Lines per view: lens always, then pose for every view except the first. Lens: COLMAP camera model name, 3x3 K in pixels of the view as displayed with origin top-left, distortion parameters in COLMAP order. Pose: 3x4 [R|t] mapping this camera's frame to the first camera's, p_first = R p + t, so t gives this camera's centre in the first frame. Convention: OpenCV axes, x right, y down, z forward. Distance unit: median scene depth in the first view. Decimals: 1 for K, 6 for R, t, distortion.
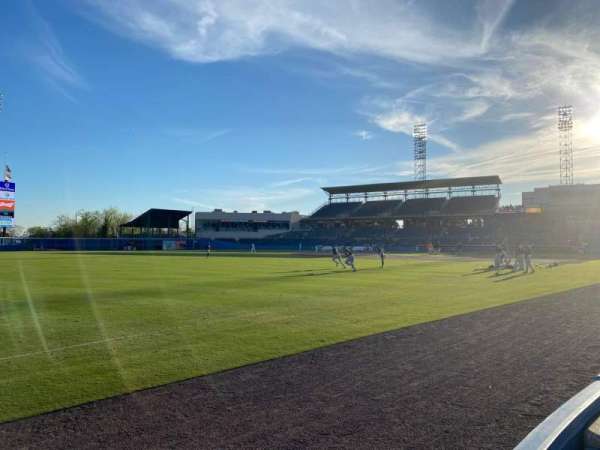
lens RADIAL K [[465.6, 0, 300.0], [0, 465.6, 225.0], [0, 0, 1]] dist [0.082099, -0.099924]
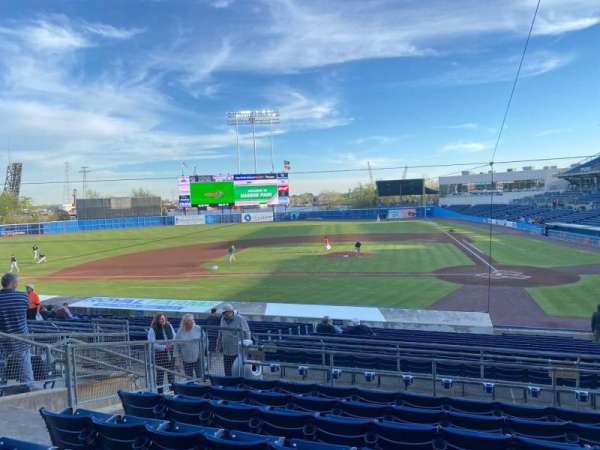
lens RADIAL K [[465.6, 0, 300.0], [0, 465.6, 225.0], [0, 0, 1]] dist [0.082099, -0.099924]
pose [[0.442245, 0.025386, -0.896535, 0.494727], [0.078949, 0.994617, 0.067108, -0.017240], [0.893413, -0.100459, 0.437861, 0.311173]]
